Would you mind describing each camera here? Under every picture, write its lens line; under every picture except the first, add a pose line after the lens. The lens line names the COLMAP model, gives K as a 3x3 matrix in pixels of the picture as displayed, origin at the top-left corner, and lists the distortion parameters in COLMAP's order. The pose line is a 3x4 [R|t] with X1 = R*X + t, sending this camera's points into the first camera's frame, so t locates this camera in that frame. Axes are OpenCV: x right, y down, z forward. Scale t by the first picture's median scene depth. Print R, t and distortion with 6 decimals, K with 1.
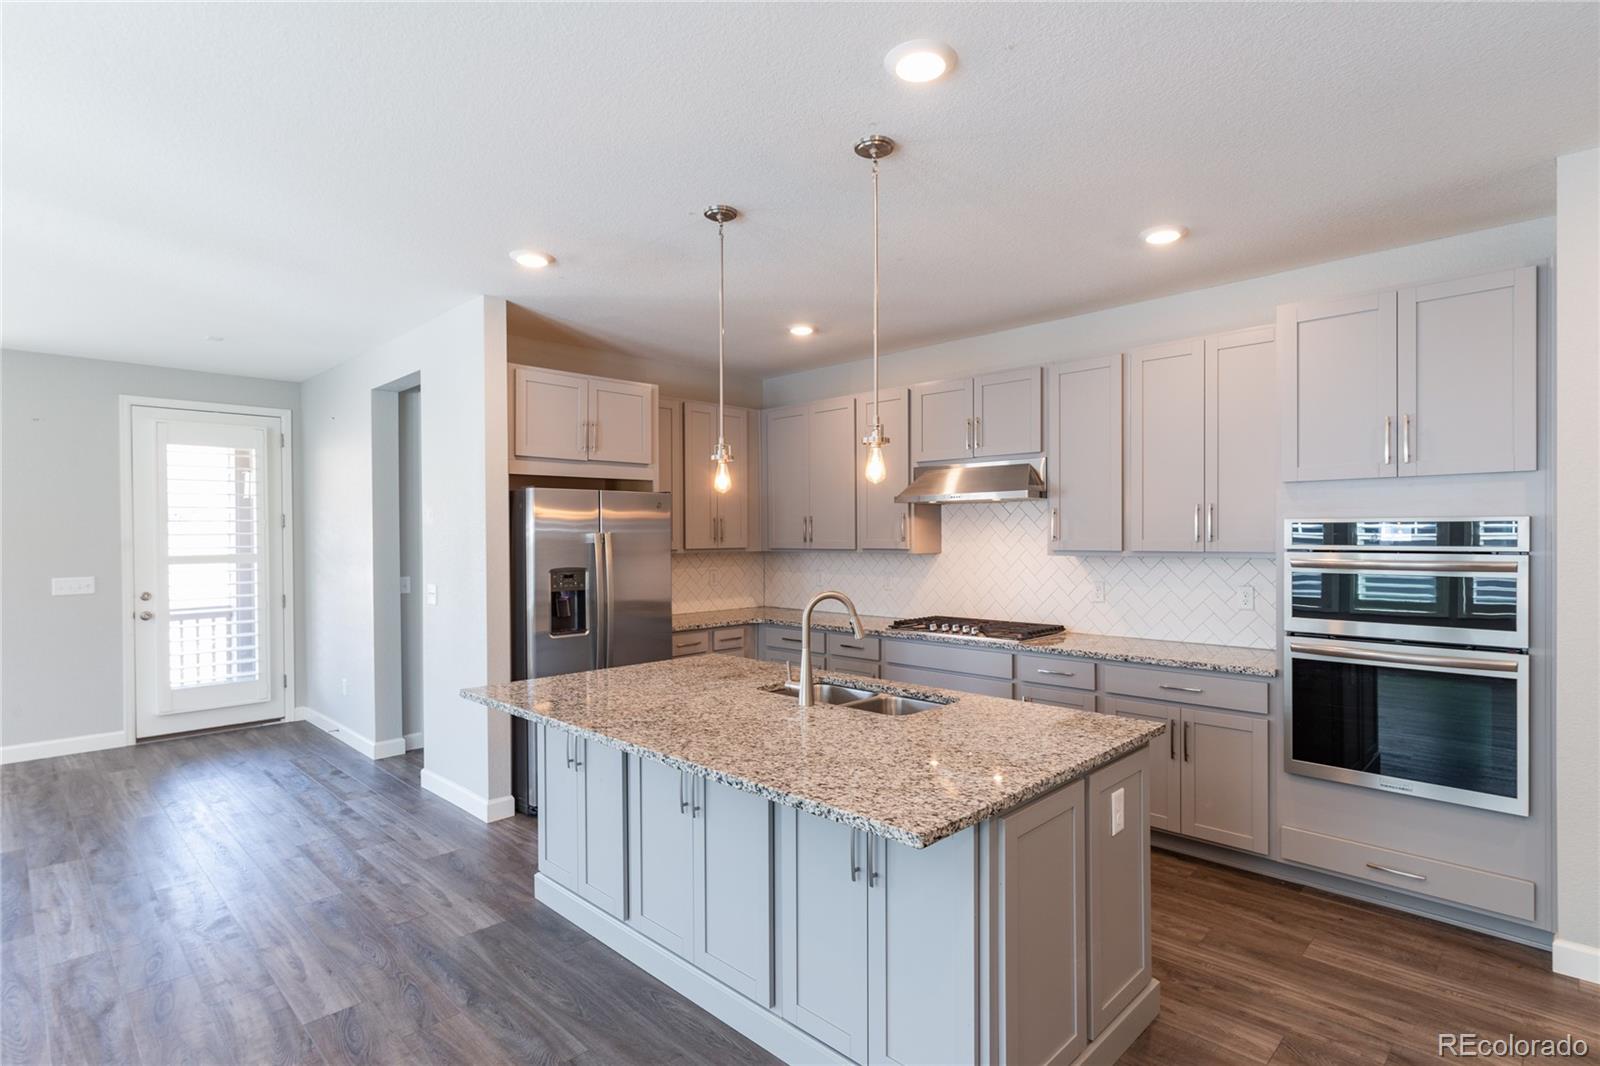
lens RADIAL K [[783.1, 0, 828.9], [0, 783.1, 537.8], [0, 0, 1]] dist [0.001279, 0.000093]
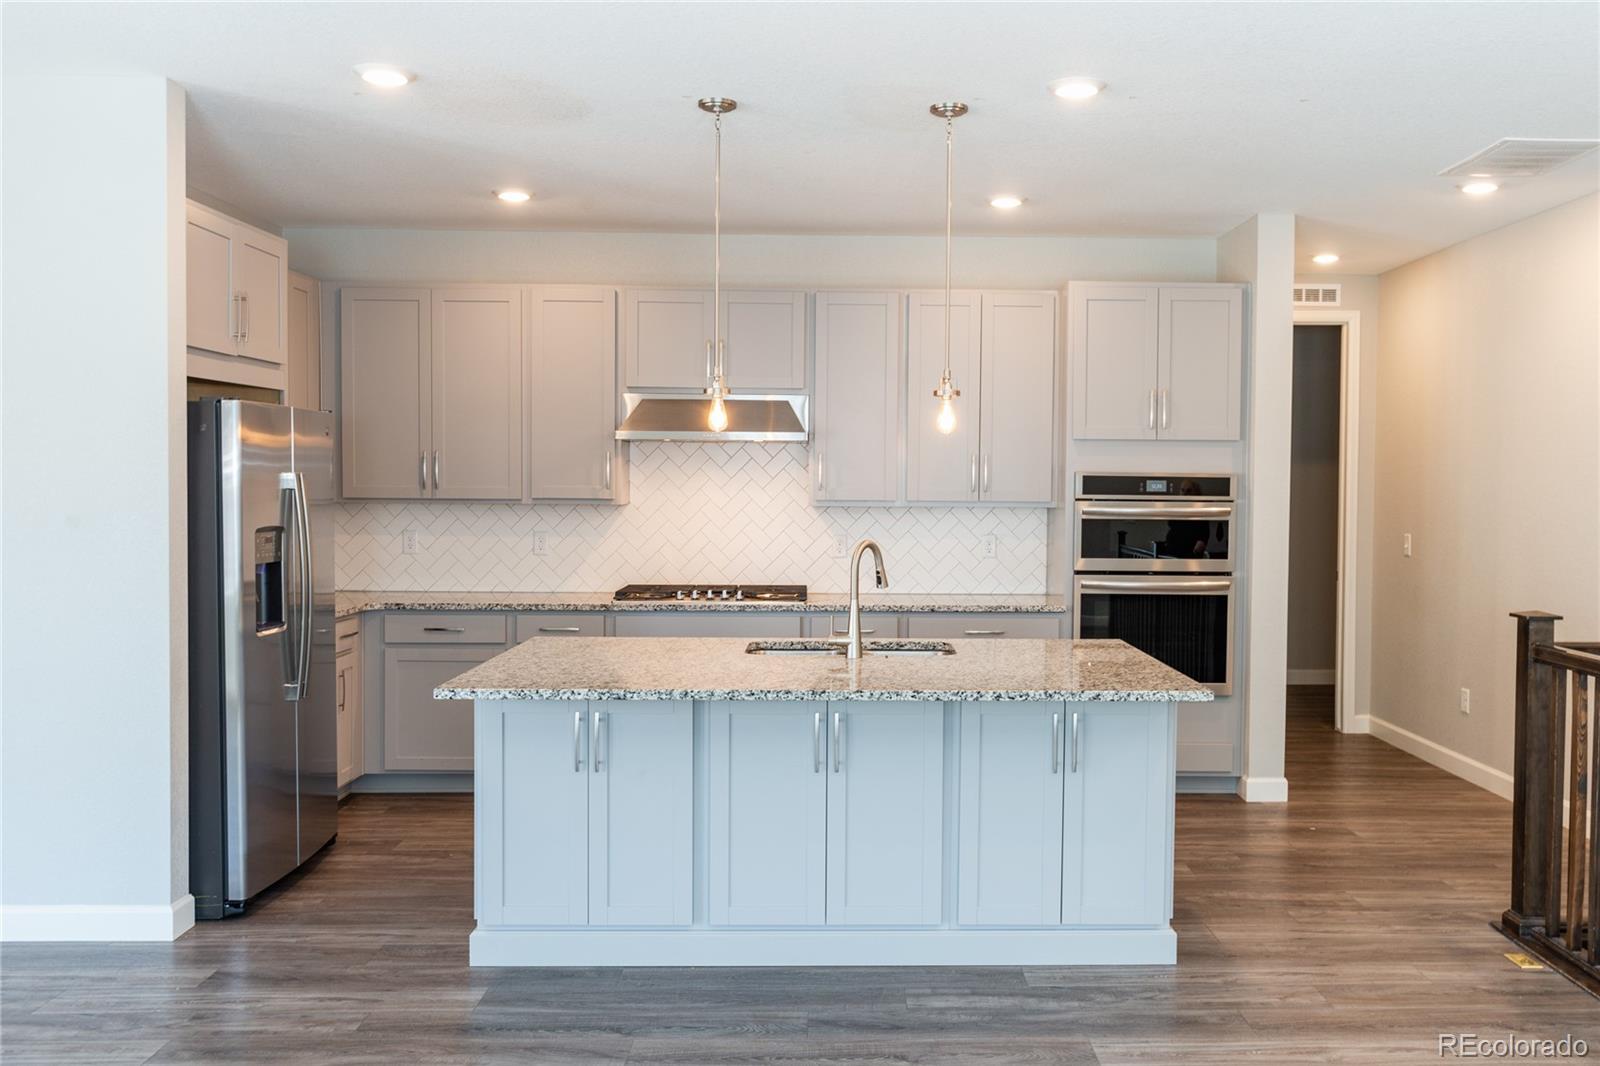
lens RADIAL K [[1315.7, 0, 851.1], [0, 1315.7, 517.4], [0, 0, 1]] dist [-0.002361, 0.001506]
pose [[0.716742, -0.009001, 0.697281, -0.752167], [-0.009319, 0.999704, 0.022484, 0.002136], [-0.697276, -0.022613, 0.716446, -0.101886]]
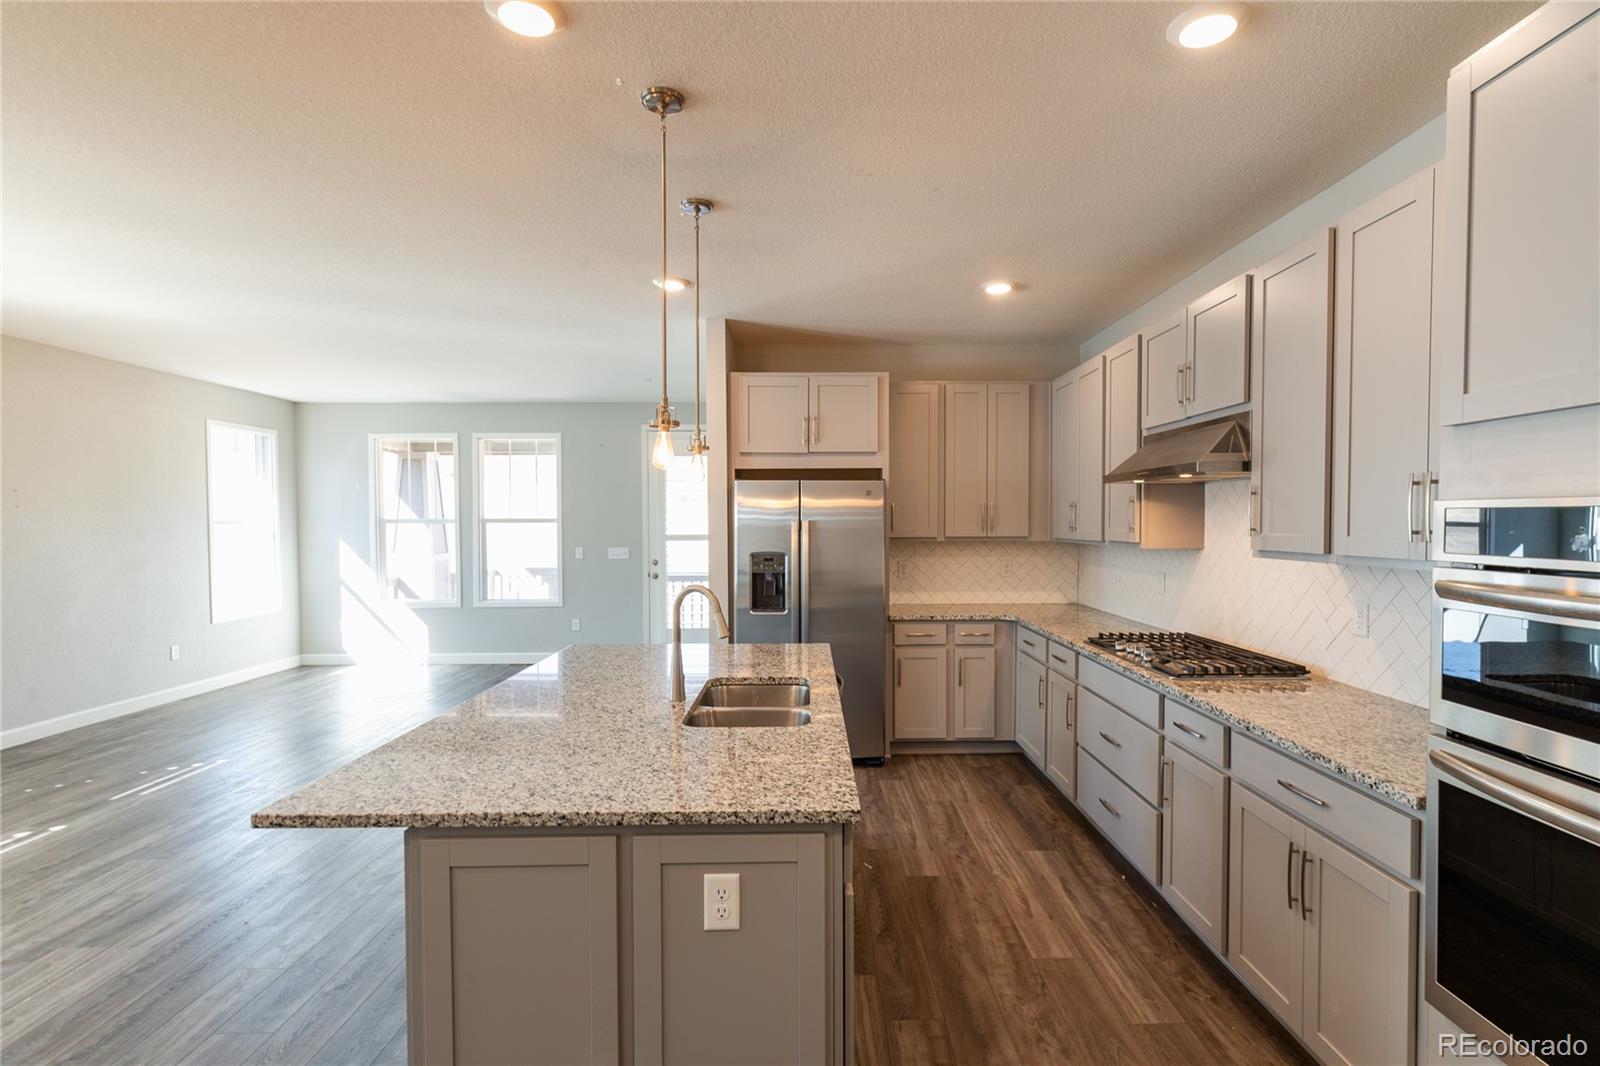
lens RADIAL K [[772.2, 0, 839.8], [0, 772.2, 536.3], [0, 0, 1]] dist [-0.000254, -0.000040]
pose [[0.715134, 0.019035, -0.698728, 0.506753], [-0.006295, 0.999764, 0.020794, -0.007057], [0.698959, -0.010473, 0.715085, 0.296215]]
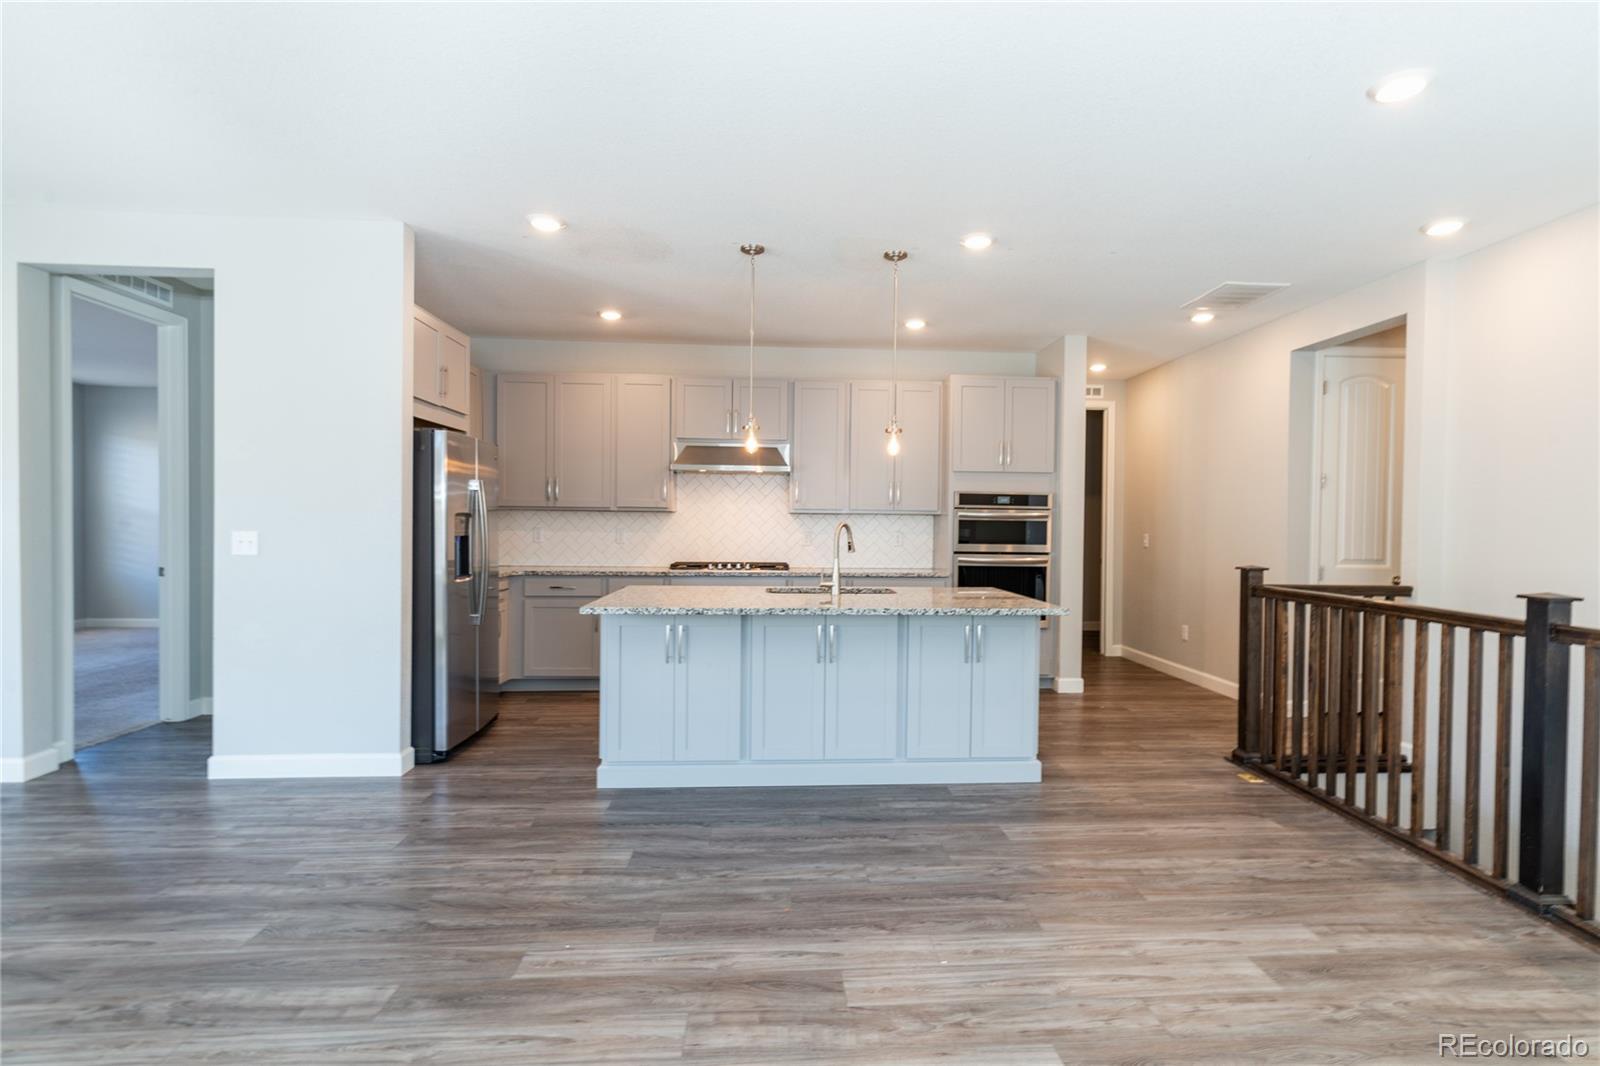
lens RADIAL K [[792.2, 0, 813.9], [0, 792.2, 533.2], [0, 0, 1]] dist [0.002349, 0.000491]
pose [[0.682961, 0.004021, 0.730444, -0.779770], [-0.012817, 0.999897, 0.006480, 0.052704], [-0.730342, -0.013788, 0.682942, -0.024279]]
